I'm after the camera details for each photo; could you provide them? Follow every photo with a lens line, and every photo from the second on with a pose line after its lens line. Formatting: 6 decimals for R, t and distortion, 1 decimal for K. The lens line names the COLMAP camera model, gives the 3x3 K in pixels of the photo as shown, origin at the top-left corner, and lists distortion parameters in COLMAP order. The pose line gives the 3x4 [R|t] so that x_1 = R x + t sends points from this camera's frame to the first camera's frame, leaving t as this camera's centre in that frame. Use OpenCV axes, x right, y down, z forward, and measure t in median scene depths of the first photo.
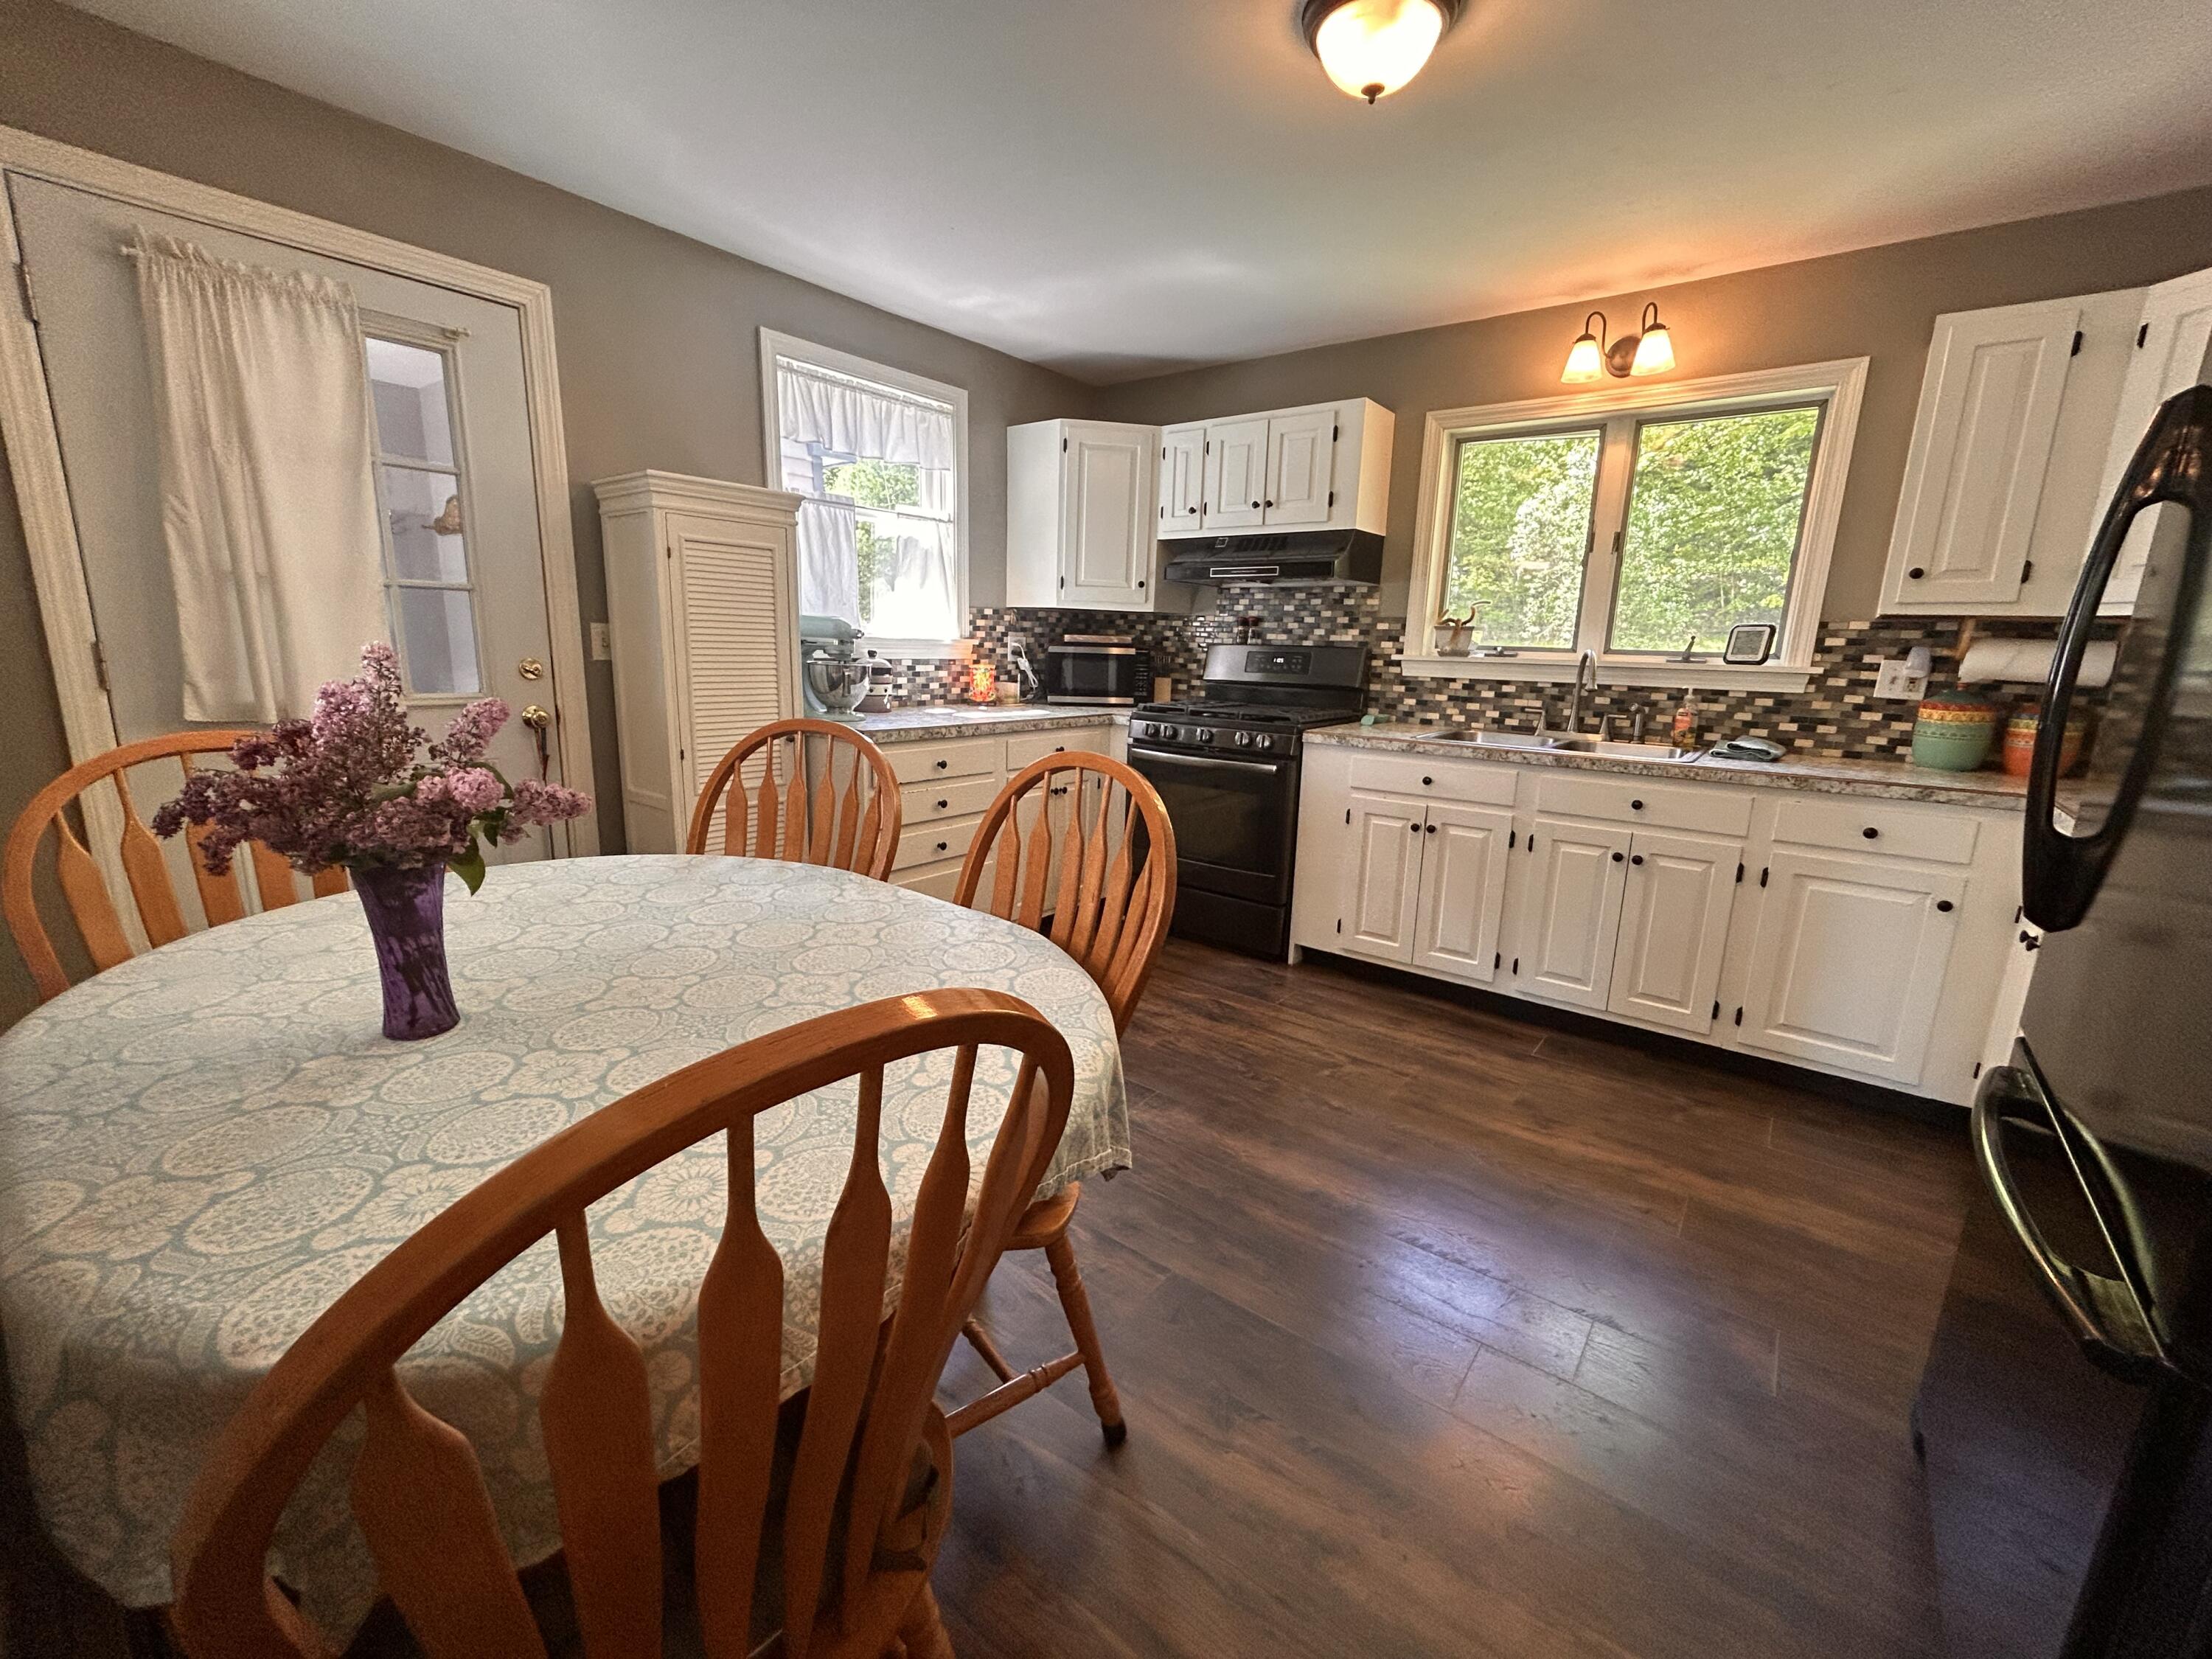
lens RADIAL K [[908.5, 0, 1099.9], [0, 908.5, 828.7], [0, 0, 1]] dist [-0.001800, 0.000073]
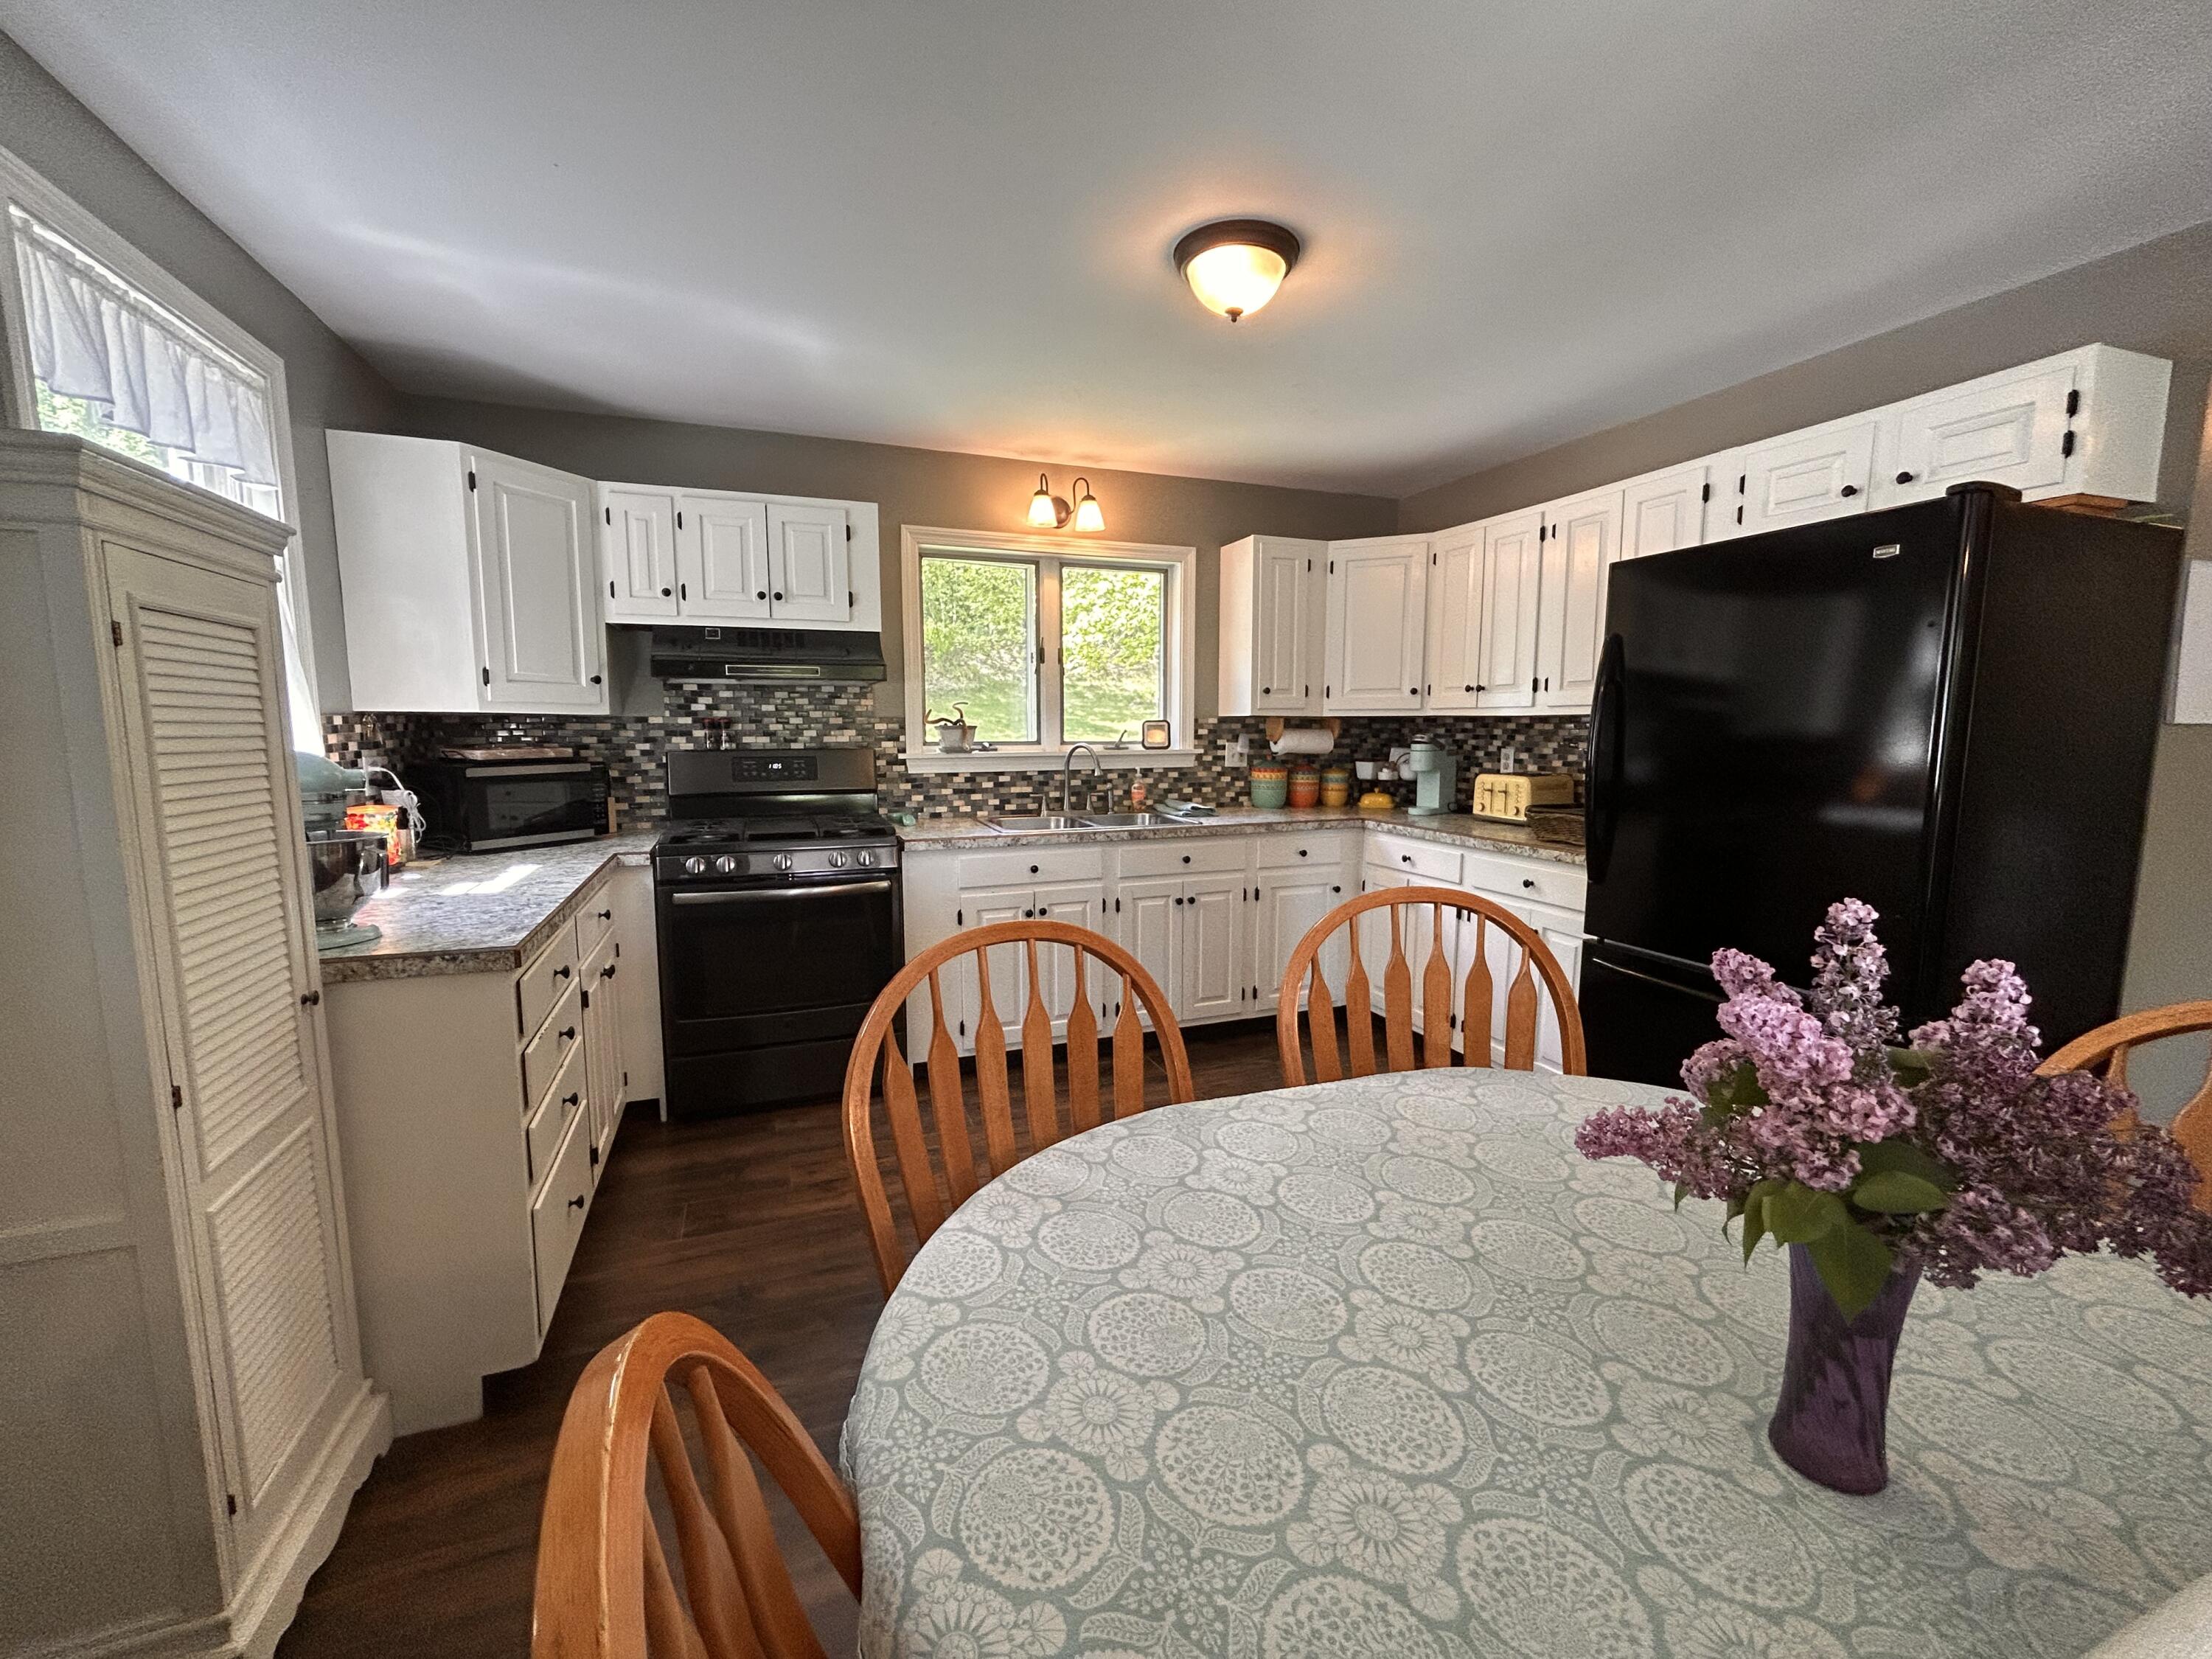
lens RADIAL K [[908.5, 0, 1094.1], [0, 908.5, 833.9], [0, 0, 1]] dist [-0.001800, 0.000073]
pose [[0.519182, -0.132744, 0.844292, -0.447470], [0.189957, 0.981078, 0.037440, -0.104813], [-0.833287, 0.140941, 0.534573, 0.301850]]
